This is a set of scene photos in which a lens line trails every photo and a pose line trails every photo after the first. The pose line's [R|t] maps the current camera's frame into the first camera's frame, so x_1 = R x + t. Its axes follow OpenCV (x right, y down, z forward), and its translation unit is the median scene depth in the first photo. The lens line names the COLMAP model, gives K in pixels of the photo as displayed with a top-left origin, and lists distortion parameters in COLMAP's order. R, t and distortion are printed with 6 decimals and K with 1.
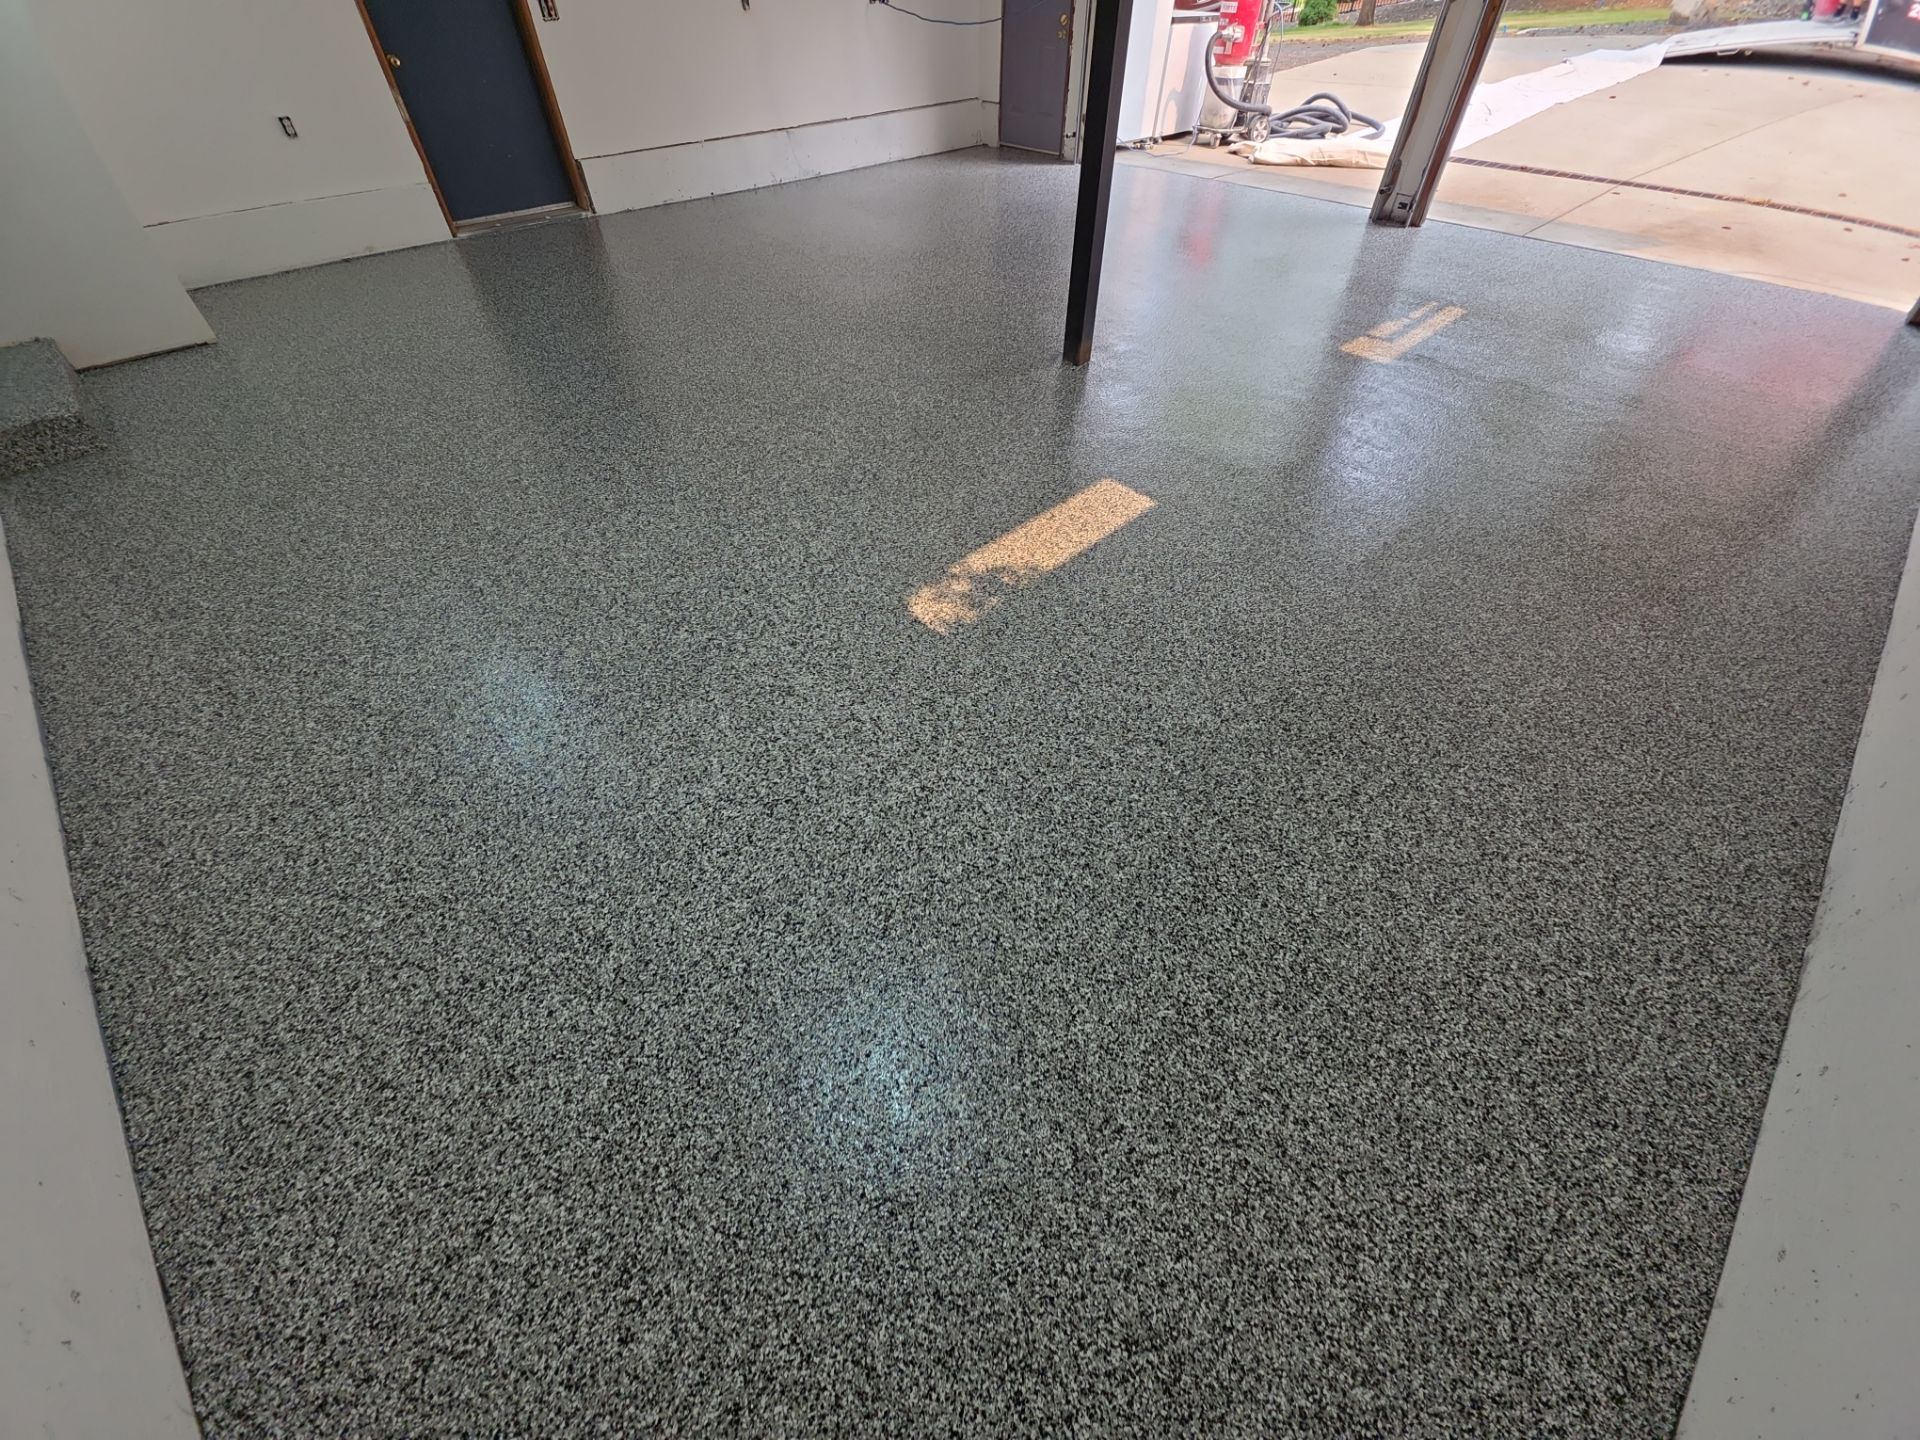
lens RADIAL K [[758.8, 0, 965.3], [0, 758.8, 702.2], [0, 0, 1]] dist [0.018110, -0.005470]
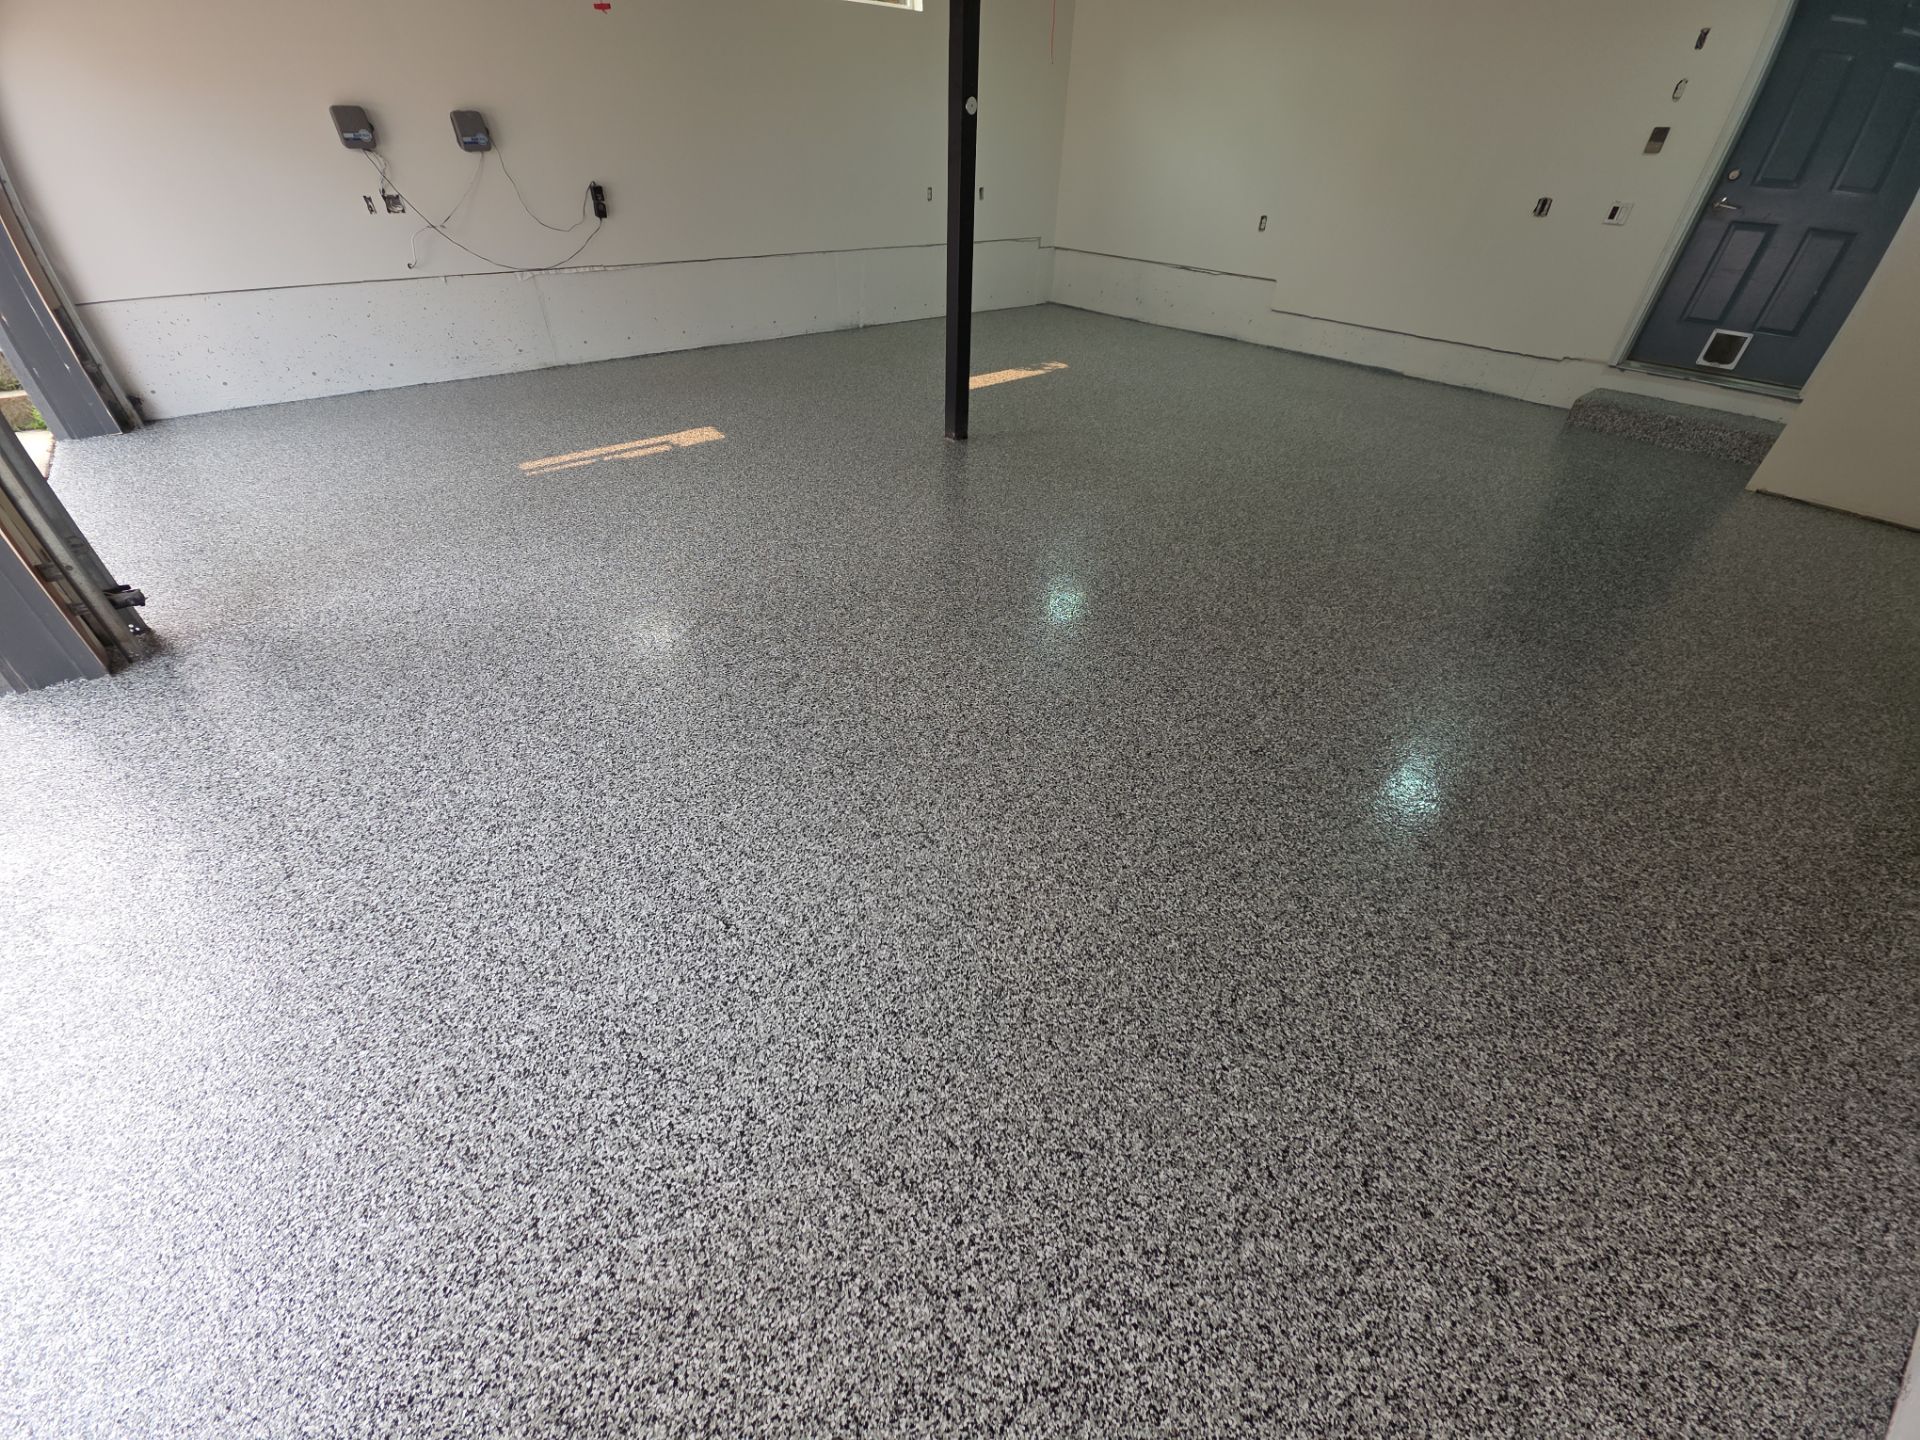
lens RADIAL K [[758.8, 0, 955.1], [0, 758.8, 715.0], [0, 0, 1]] dist [0.018110, -0.005470]
pose [[-0.995953, -0.074373, 0.050456, 0.070084], [0.039259, 0.144999, 0.988653, -2.147084], [-0.080845, 0.986633, -0.141493, 2.172395]]
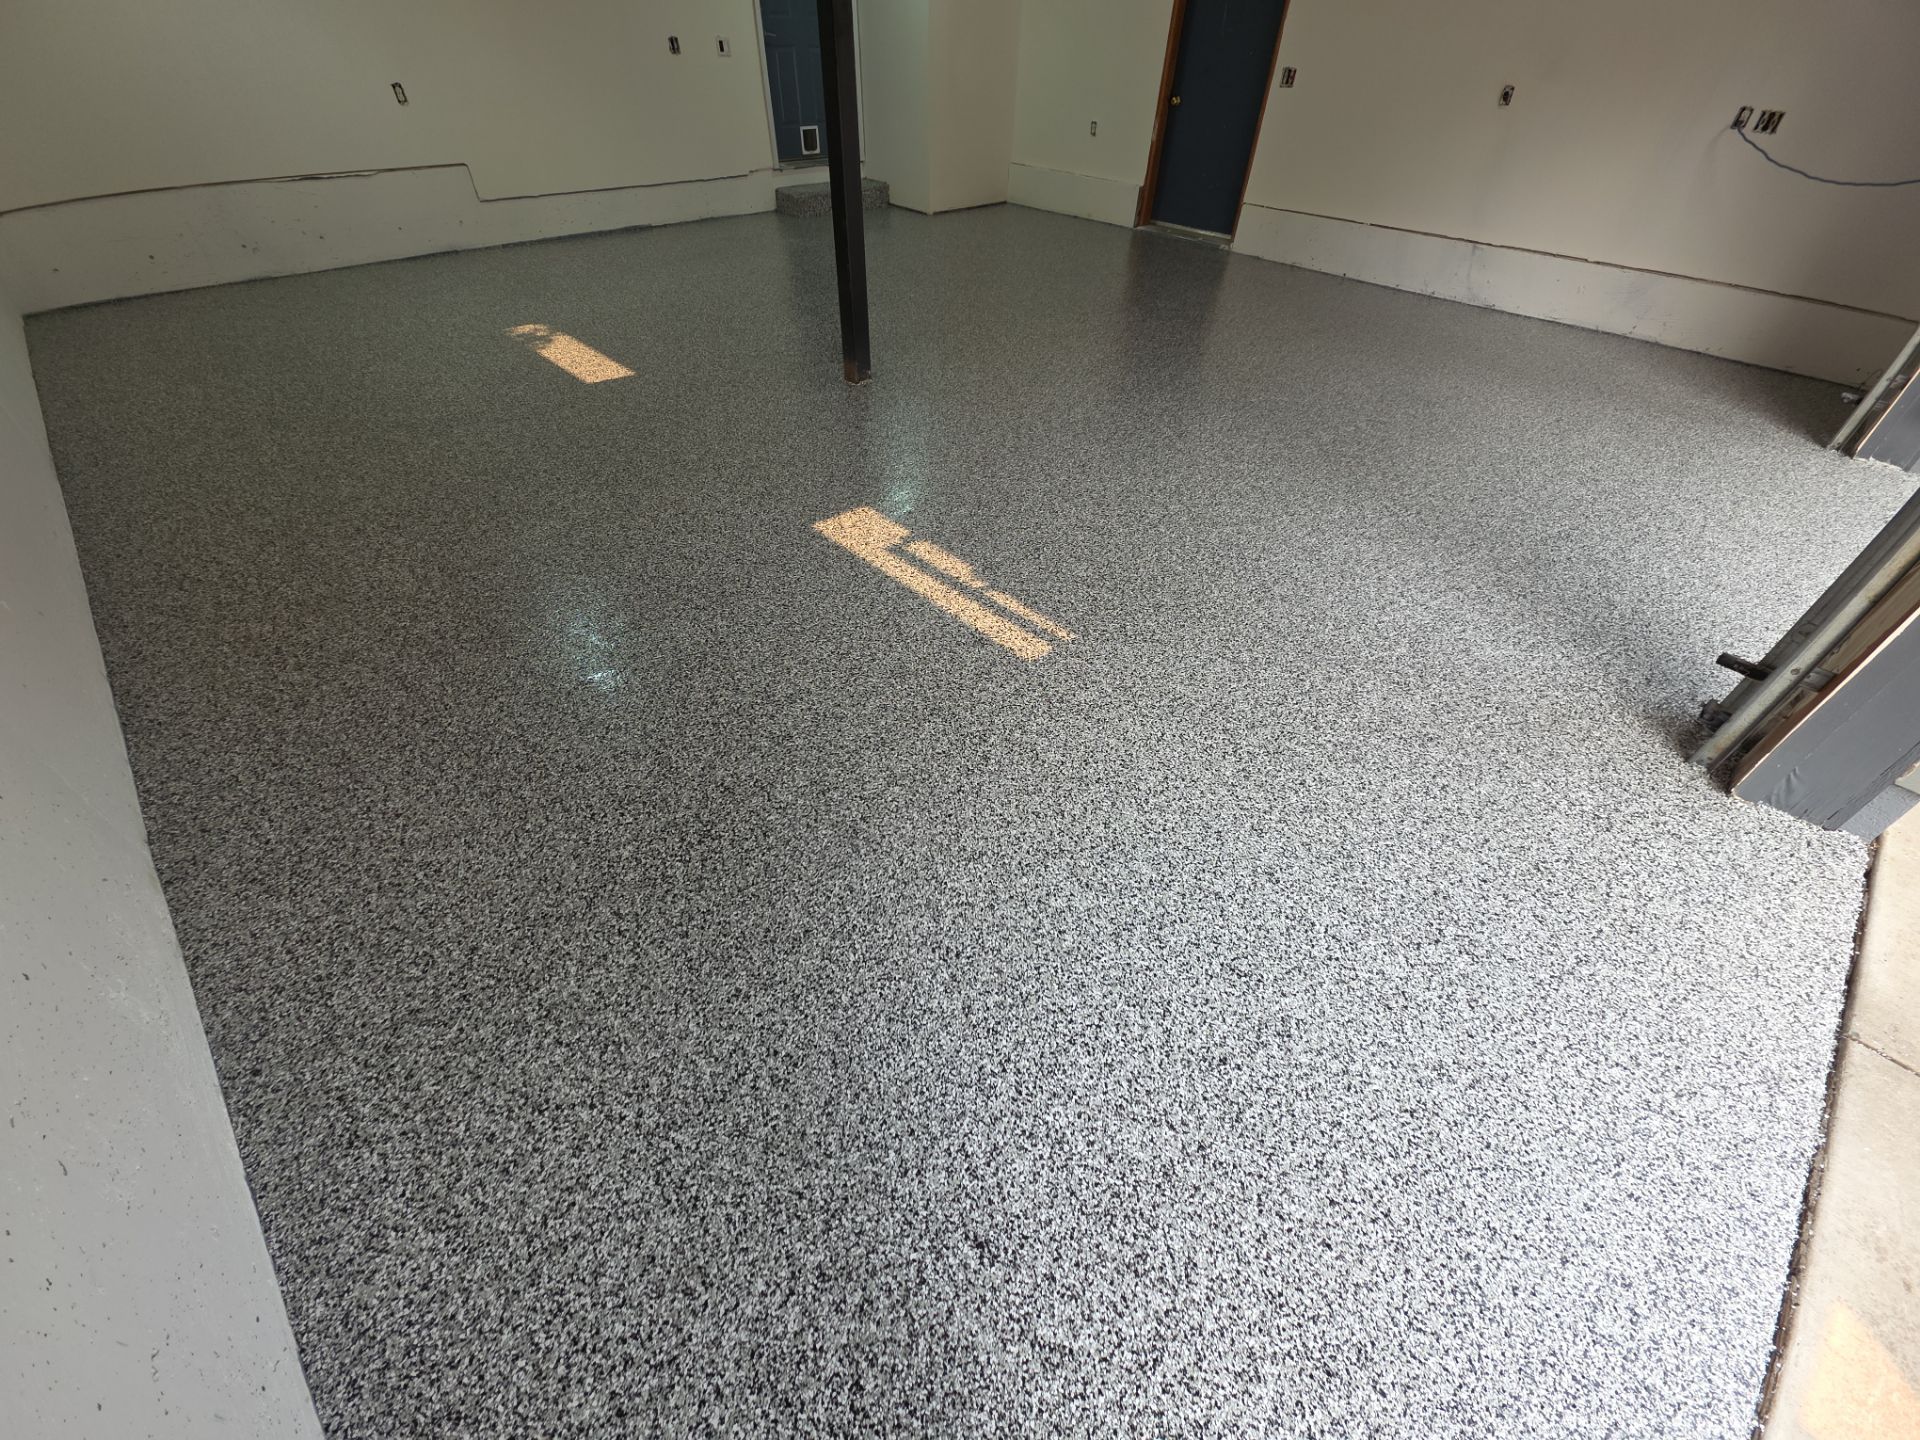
lens RADIAL K [[758.8, 0, 965.8], [0, 758.8, 707.8], [0, 0, 1]] dist [0.018110, -0.005470]
pose [[-0.004848, 0.672156, -0.740394, 1.671735], [-0.722948, 0.509183, 0.466988, -1.106359], [0.690885, 0.537530, 0.483466, 1.129081]]
